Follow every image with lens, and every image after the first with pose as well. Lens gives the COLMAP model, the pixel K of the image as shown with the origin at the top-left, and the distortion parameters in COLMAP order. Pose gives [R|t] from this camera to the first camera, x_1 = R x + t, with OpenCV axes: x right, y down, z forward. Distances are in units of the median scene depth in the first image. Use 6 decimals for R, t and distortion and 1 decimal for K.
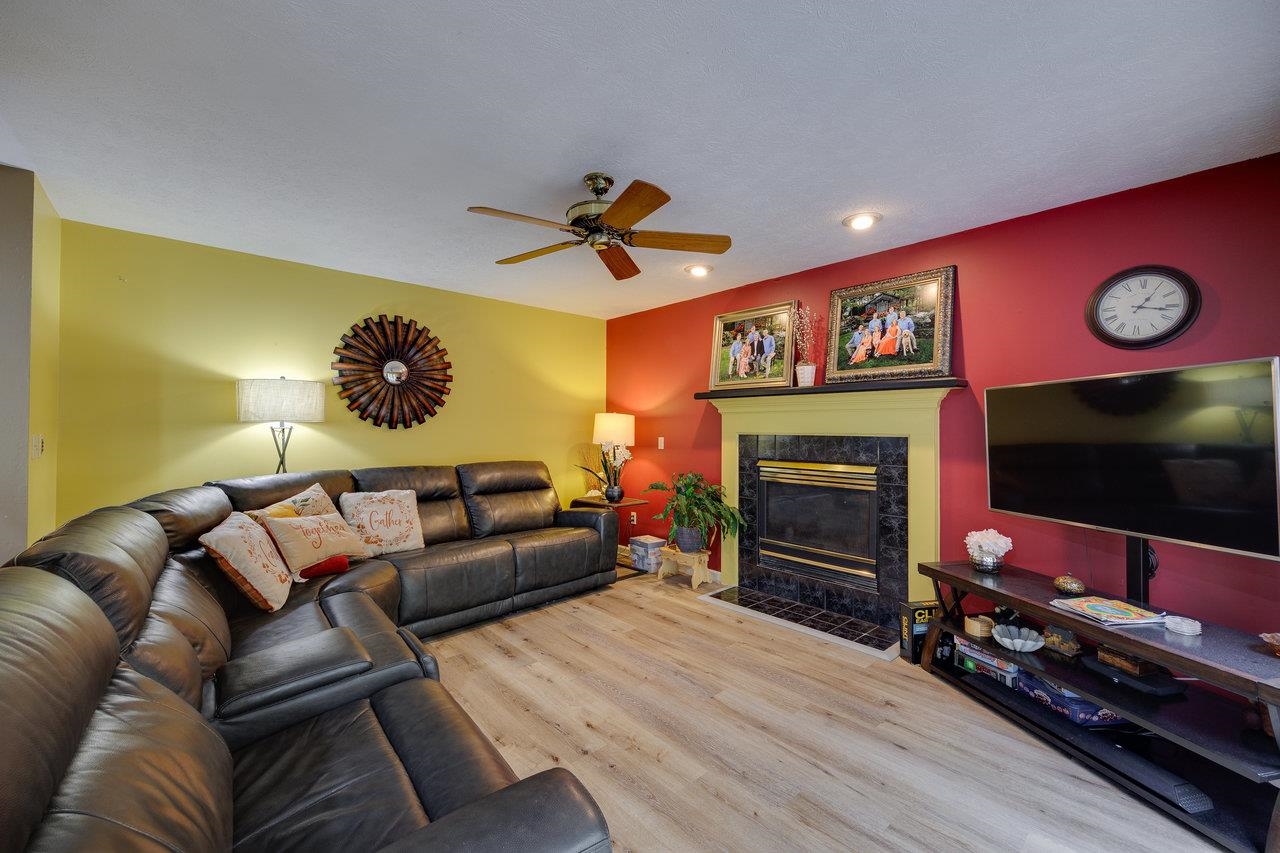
lens RADIAL K [[510.6, 0, 644.2], [0, 510.6, 422.6], [0, 0, 1]] dist [-0.008284, 0.000833]
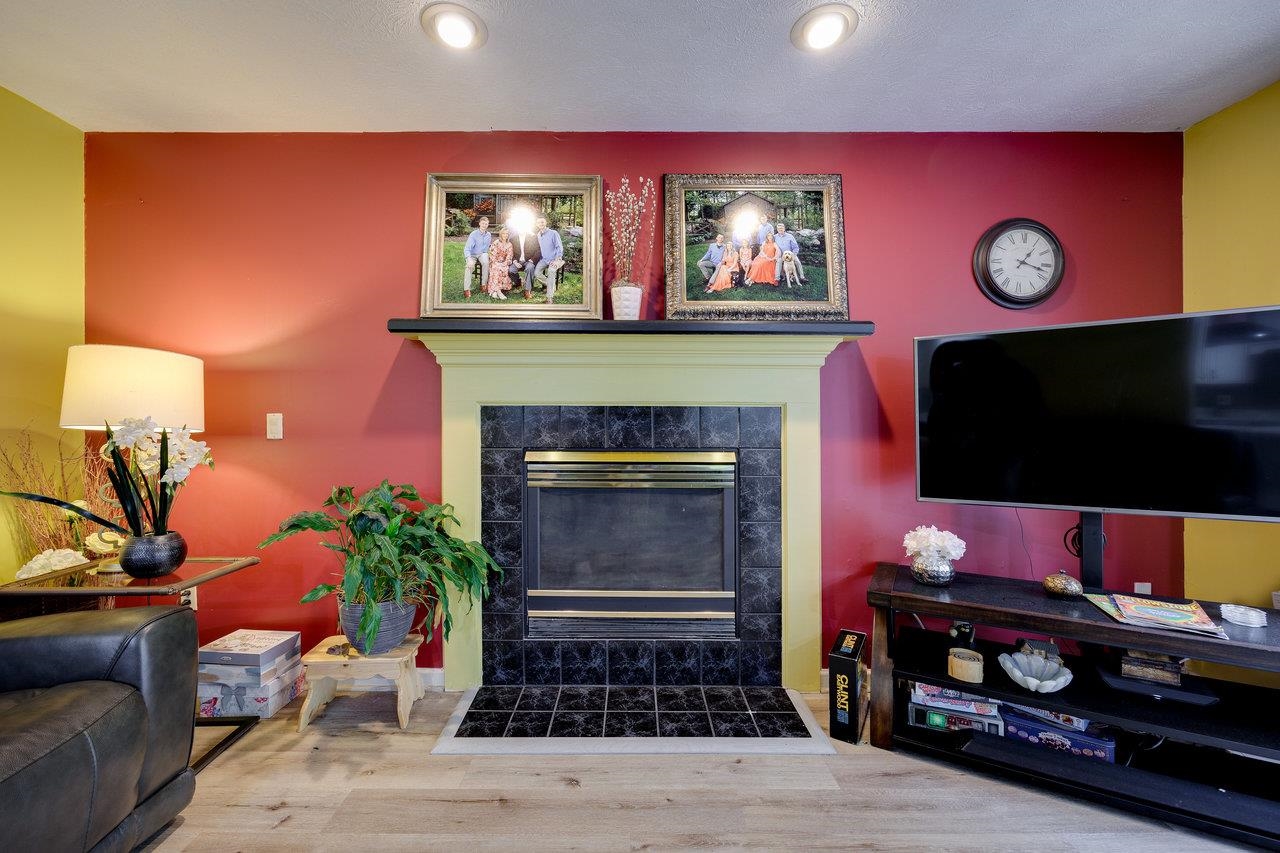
lens RADIAL K [[510.6, 0, 617.8], [0, 510.6, 427.4], [0, 0, 1]] dist [-0.008284, 0.000833]
pose [[0.676332, -0.004846, 0.736581, -0.123508], [-0.008995, 0.999849, 0.014837, 0.040242], [-0.736542, -0.016660, 0.676187, 0.574441]]
